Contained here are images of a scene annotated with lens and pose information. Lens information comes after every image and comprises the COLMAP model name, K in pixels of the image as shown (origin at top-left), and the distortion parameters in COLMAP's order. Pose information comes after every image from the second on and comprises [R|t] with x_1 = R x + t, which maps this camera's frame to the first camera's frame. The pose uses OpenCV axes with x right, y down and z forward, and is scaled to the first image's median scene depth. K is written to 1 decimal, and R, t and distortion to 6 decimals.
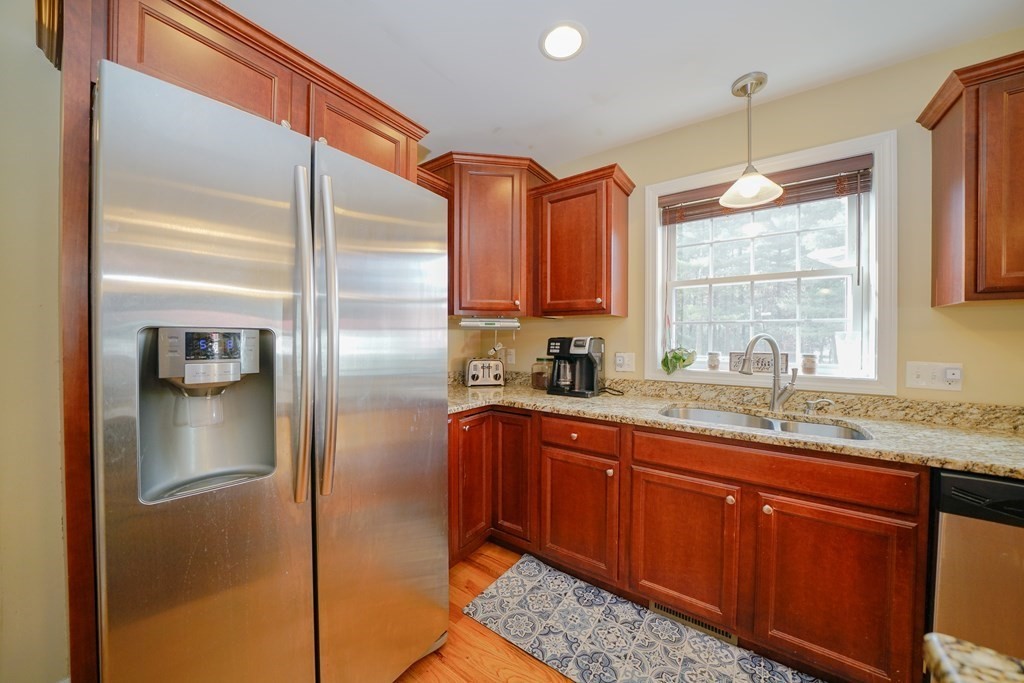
lens RADIAL K [[352.5, 0, 508.5], [0, 352.5, 341.8], [0, 0, 1]] dist [-0.025006, 0.002120]
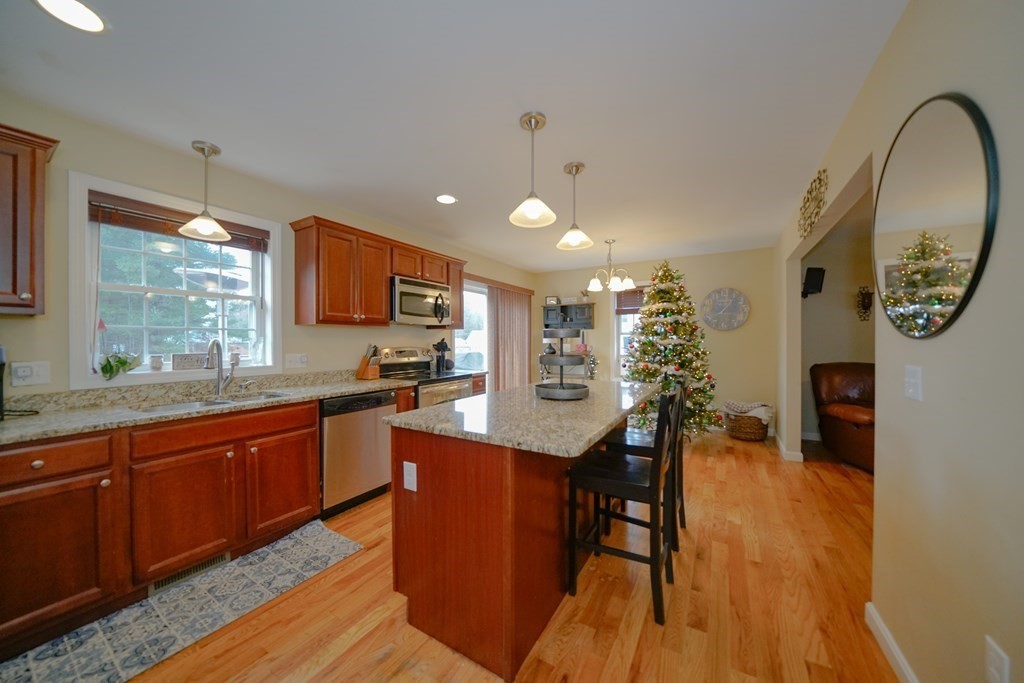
lens RADIAL K [[352.5, 0, 508.5], [0, 352.5, 341.8], [0, 0, 1]] dist [-0.025006, 0.002120]
pose [[-0.073994, -0.008247, 0.997225, -0.708412], [0.016116, 0.999825, 0.009464, -0.005479], [-0.997128, 0.016772, -0.073849, -0.040683]]
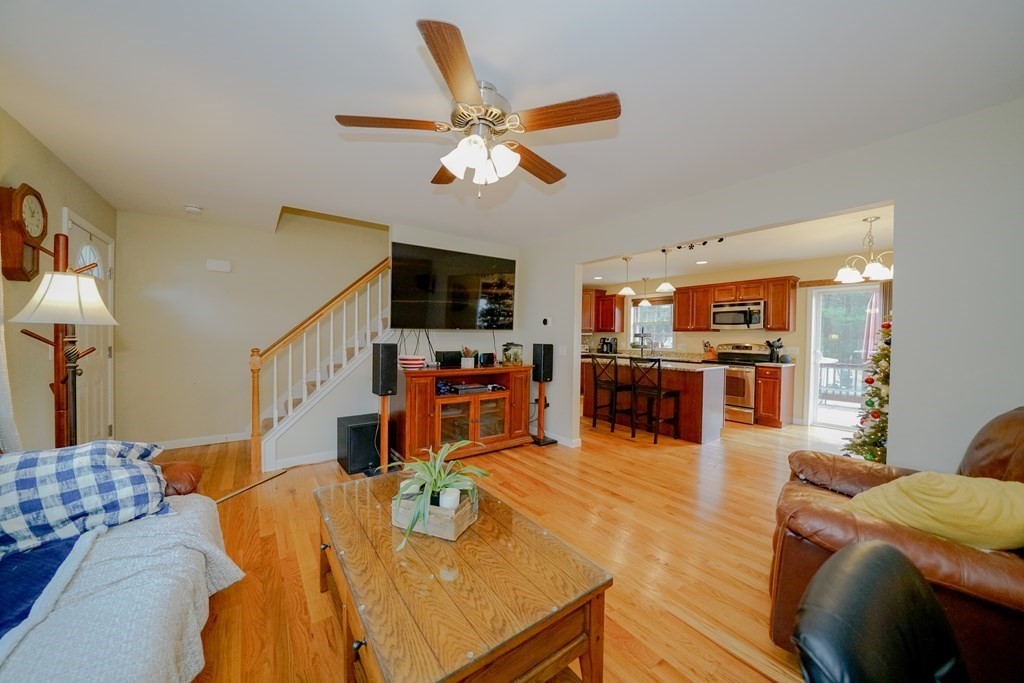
lens RADIAL K [[352.5, 0, 508.5], [0, 352.5, 341.8], [0, 0, 1]] dist [-0.025006, 0.002120]
pose [[0.951957, 0.013472, -0.305934, 0.430863], [-0.013310, 0.999908, 0.002616, 0.044551], [0.305941, 0.001582, 0.952049, -3.676221]]
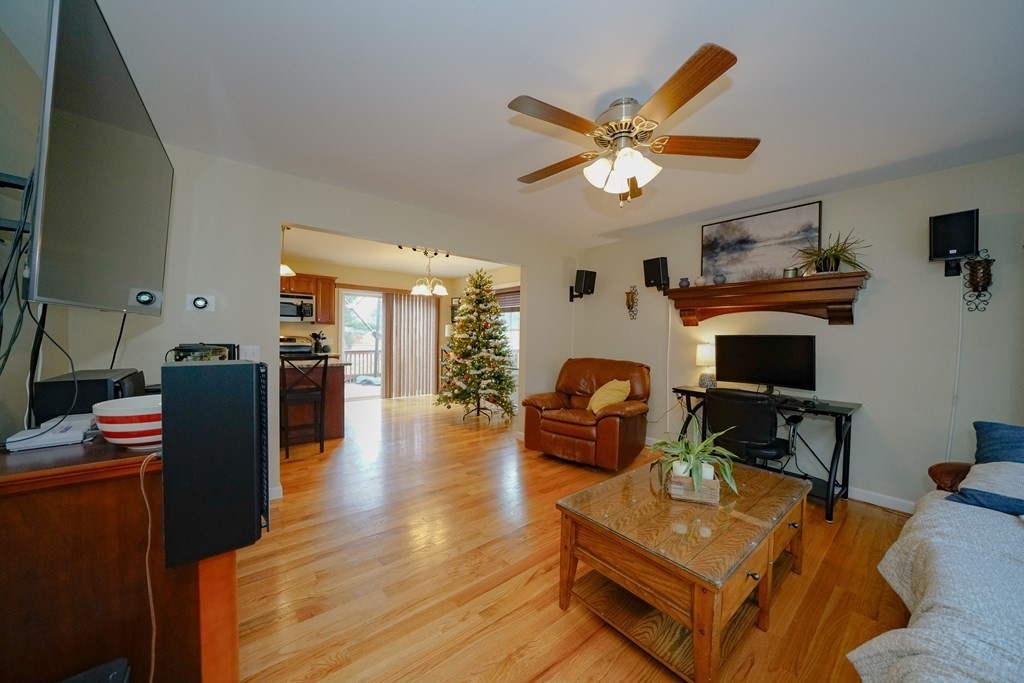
lens RADIAL K [[352.5, 0, 508.5], [0, 352.5, 341.8], [0, 0, 1]] dist [-0.025006, 0.002120]
pose [[0.260615, -0.019112, 0.965254, -1.188209], [-0.002217, 0.999790, 0.020395, 0.023598], [-0.965440, -0.007456, 0.260517, -2.626762]]
